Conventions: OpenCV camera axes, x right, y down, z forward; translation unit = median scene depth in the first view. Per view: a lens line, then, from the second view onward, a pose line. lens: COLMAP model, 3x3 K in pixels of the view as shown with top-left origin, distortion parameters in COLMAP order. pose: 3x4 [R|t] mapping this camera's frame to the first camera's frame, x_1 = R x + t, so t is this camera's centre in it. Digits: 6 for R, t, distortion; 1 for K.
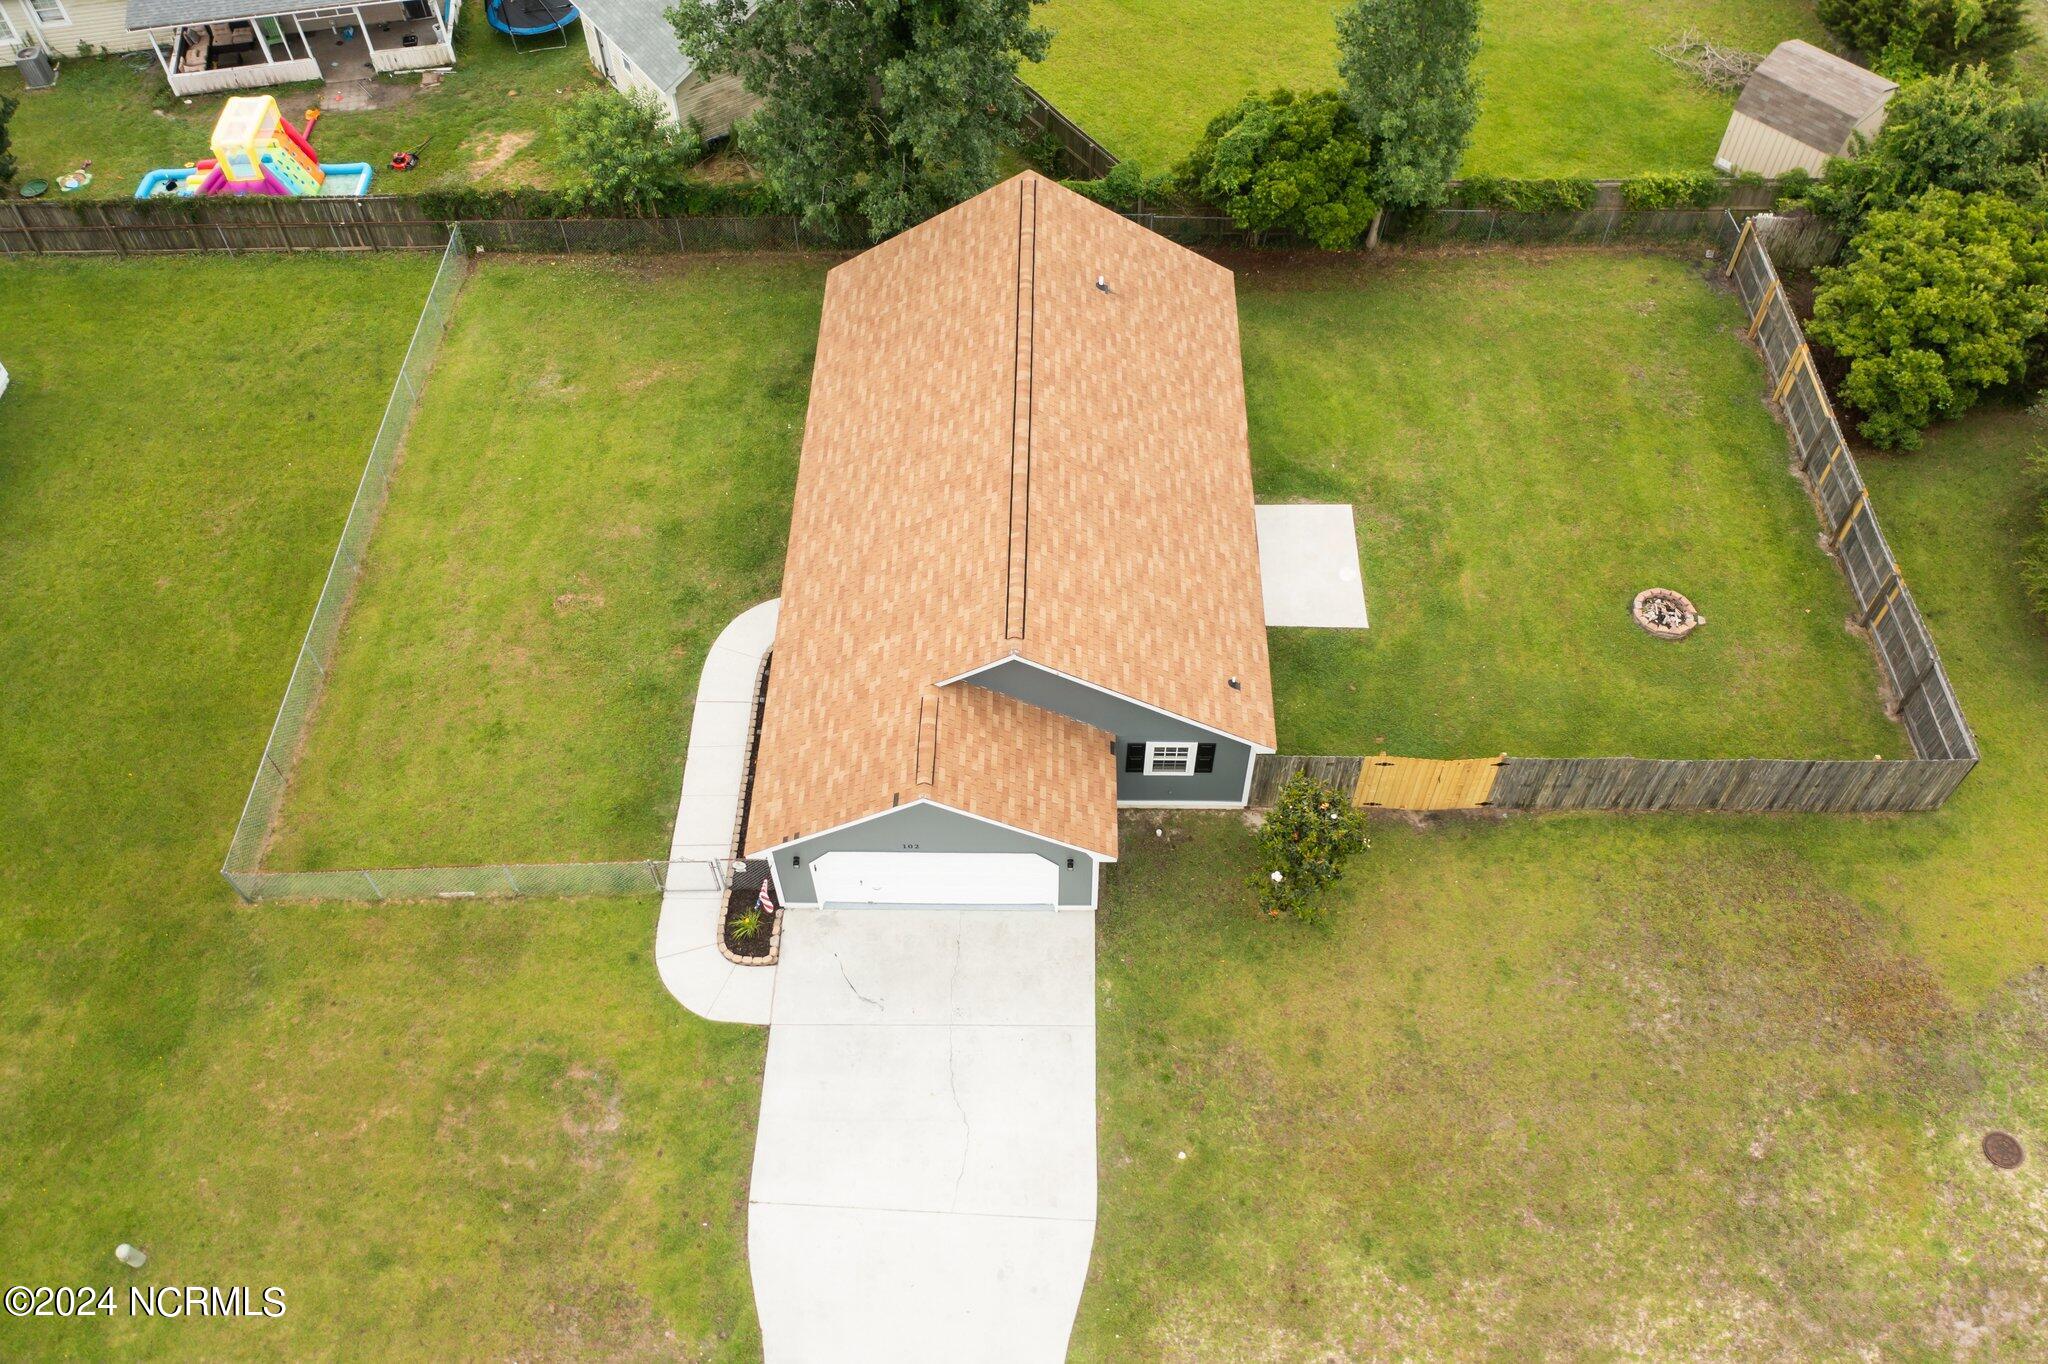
lens RADIAL K [[1616.3, 0, 1012.7], [0, 1616.3, 685.1], [0, 0, 1]] dist [-0.024667, 0.012019]
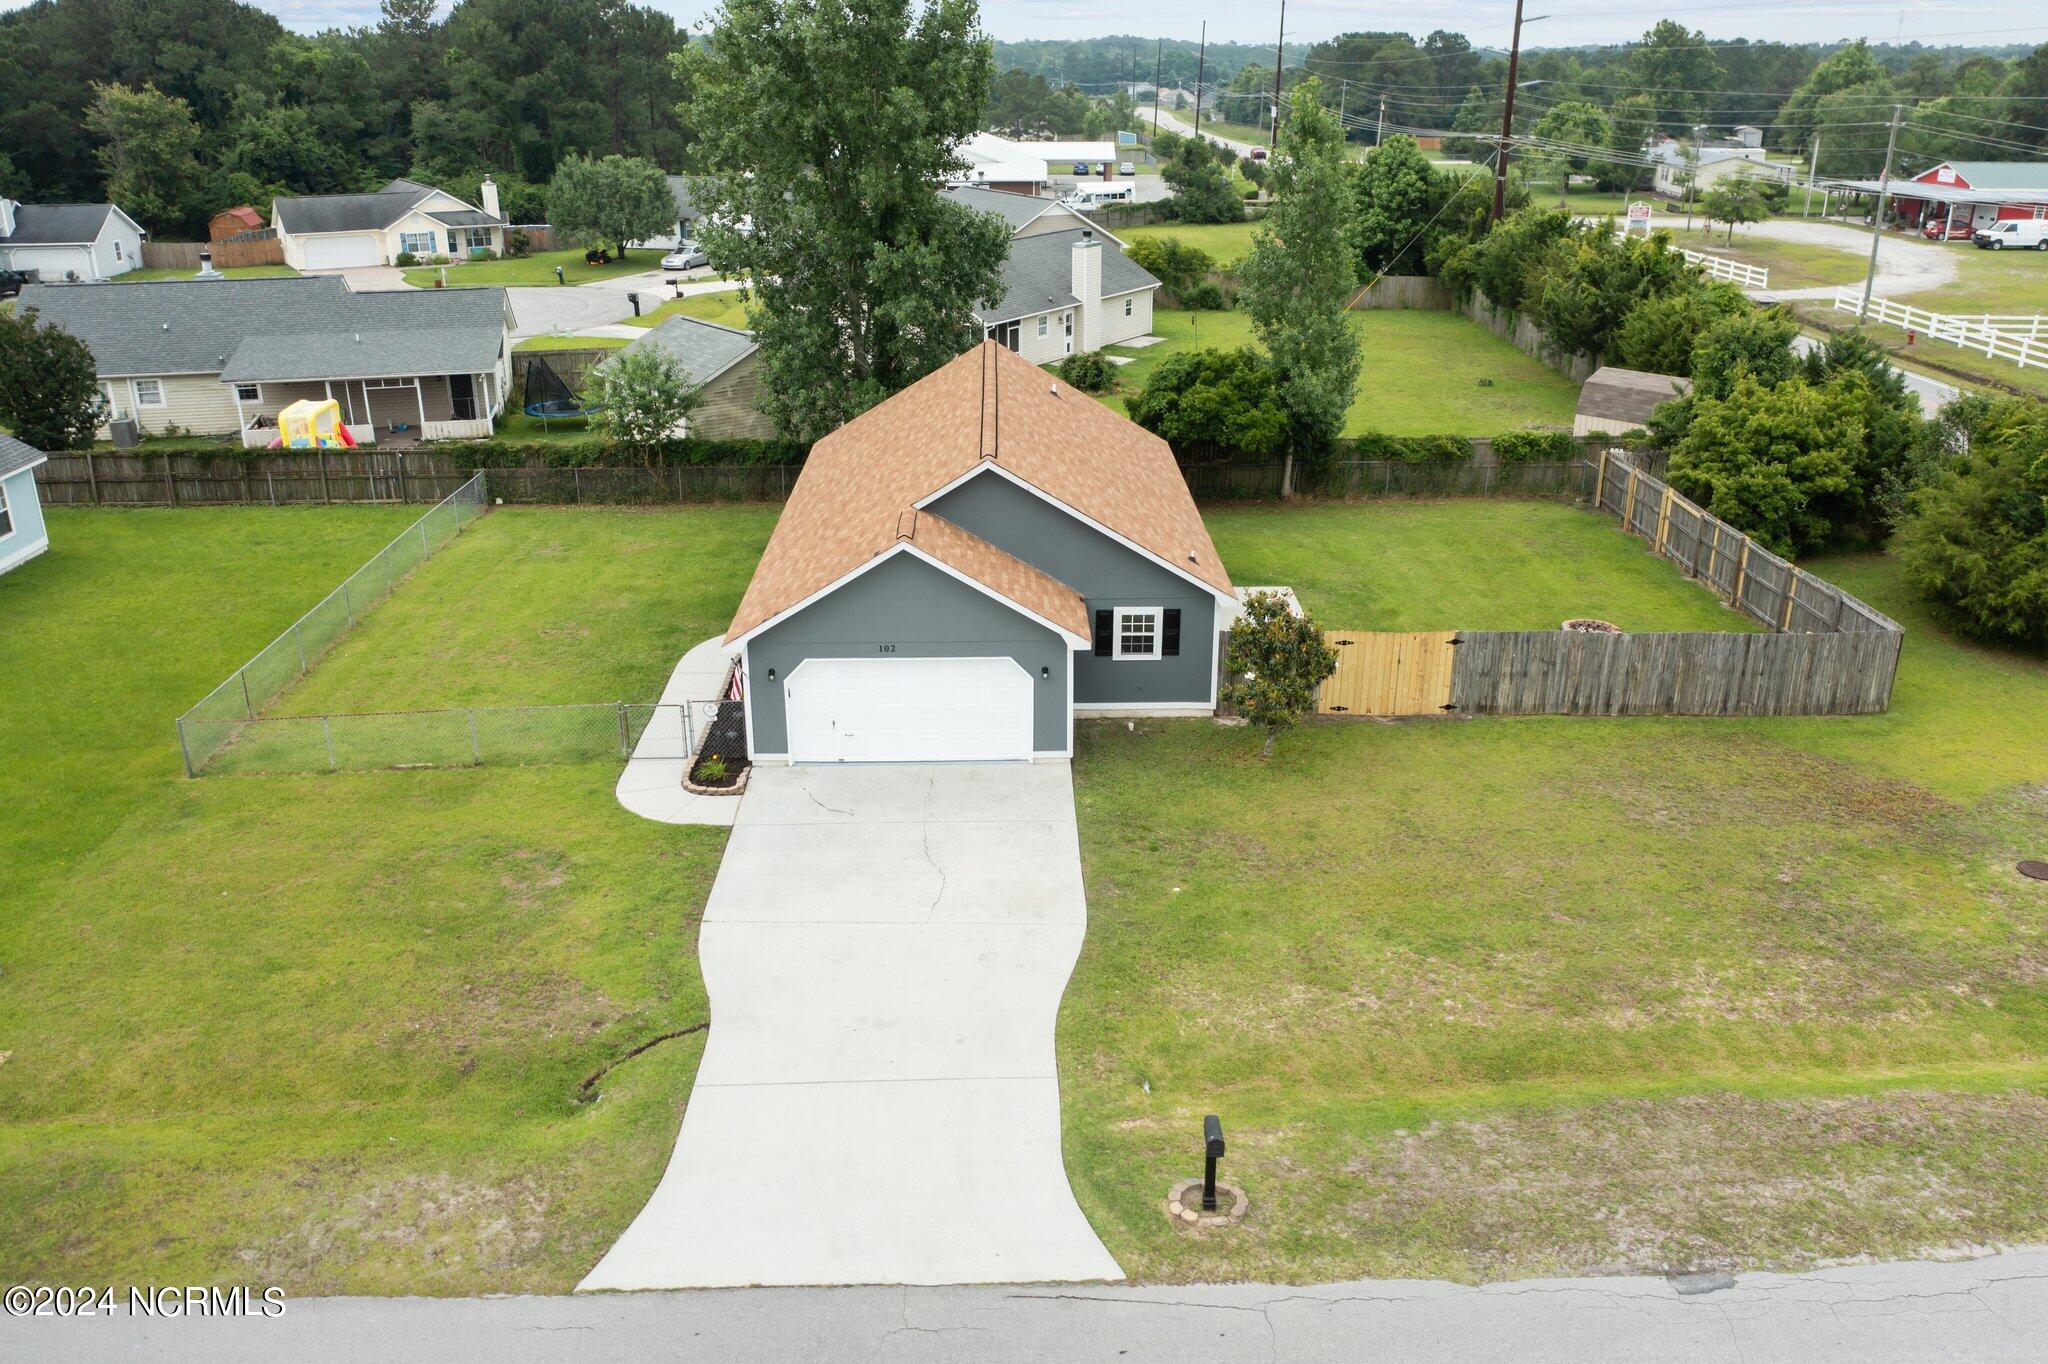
lens RADIAL K [[1603.5, 0, 1013.8], [0, 1603.5, 692.7], [0, 0, 1]] dist [-0.018335, 0.000464]
pose [[0.999268, -0.000618, 0.038258, -0.019656], [0.020330, 0.855624, -0.517199, 0.568431], [-0.032415, 0.517598, 0.855010, 0.135786]]
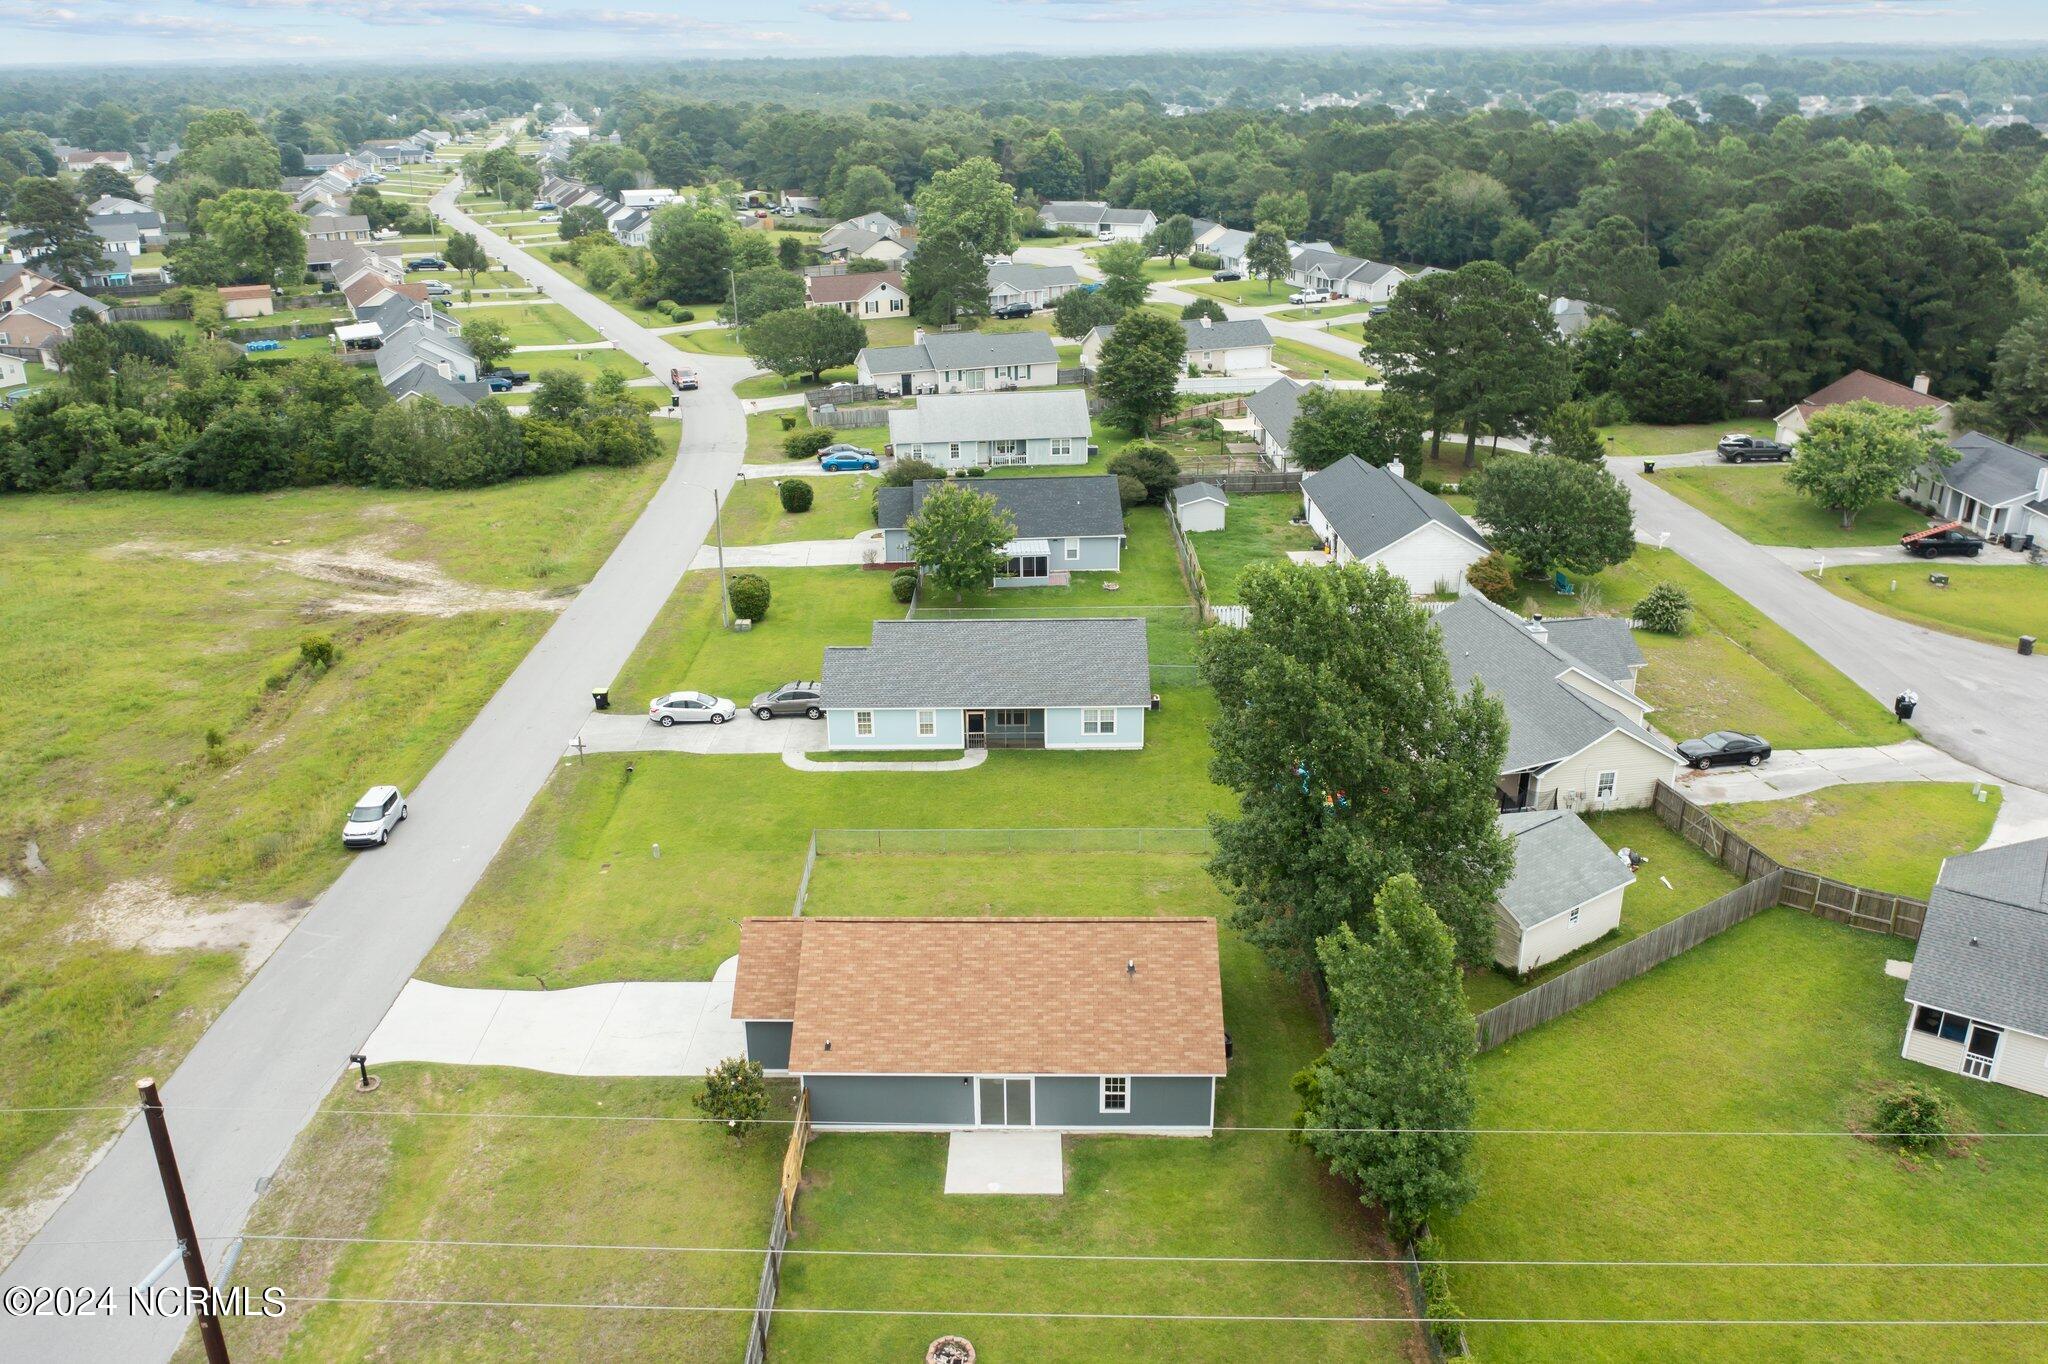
lens RADIAL K [[1616.8, 0, 1015.7], [0, 1616.8, 678.5], [0, 0, 1]] dist [-0.021200, 0.003197]
pose [[0.002833, 0.382918, -0.923778, 1.437908], [-0.789756, 0.567520, 0.232823, -0.711827], [0.613415, 0.728899, 0.304019, 0.296688]]
